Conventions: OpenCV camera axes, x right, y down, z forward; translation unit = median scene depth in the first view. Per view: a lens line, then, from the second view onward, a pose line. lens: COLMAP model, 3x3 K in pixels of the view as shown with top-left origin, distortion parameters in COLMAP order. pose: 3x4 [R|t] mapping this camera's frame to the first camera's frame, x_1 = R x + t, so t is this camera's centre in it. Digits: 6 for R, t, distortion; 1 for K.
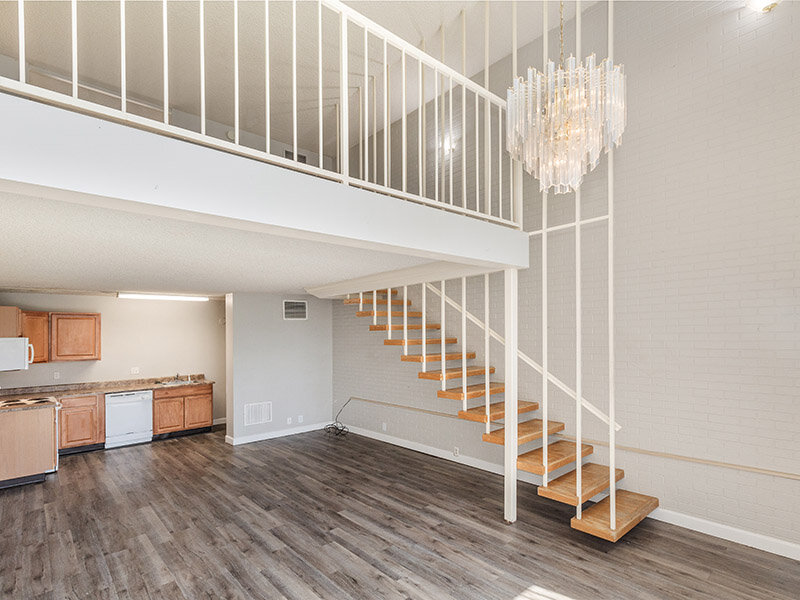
lens RADIAL K [[426.5, 0, 400.9], [0, 426.5, 298.6], [0, 0, 1]] dist [0.001022, 0.000758]
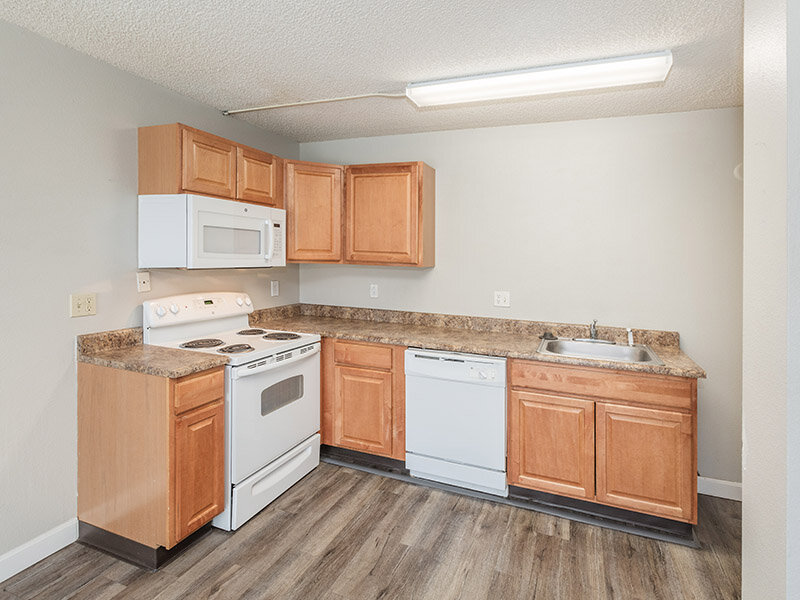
lens RADIAL K [[426.5, 0, 412.9], [0, 426.5, 270.6], [0, 0, 1]] dist [0.001022, 0.000758]
pose [[0.458862, 0.056912, -0.886683, -0.288718], [0.042828, 0.995370, 0.086052, 0.100486], [0.887475, -0.077461, 0.454300, 0.724570]]
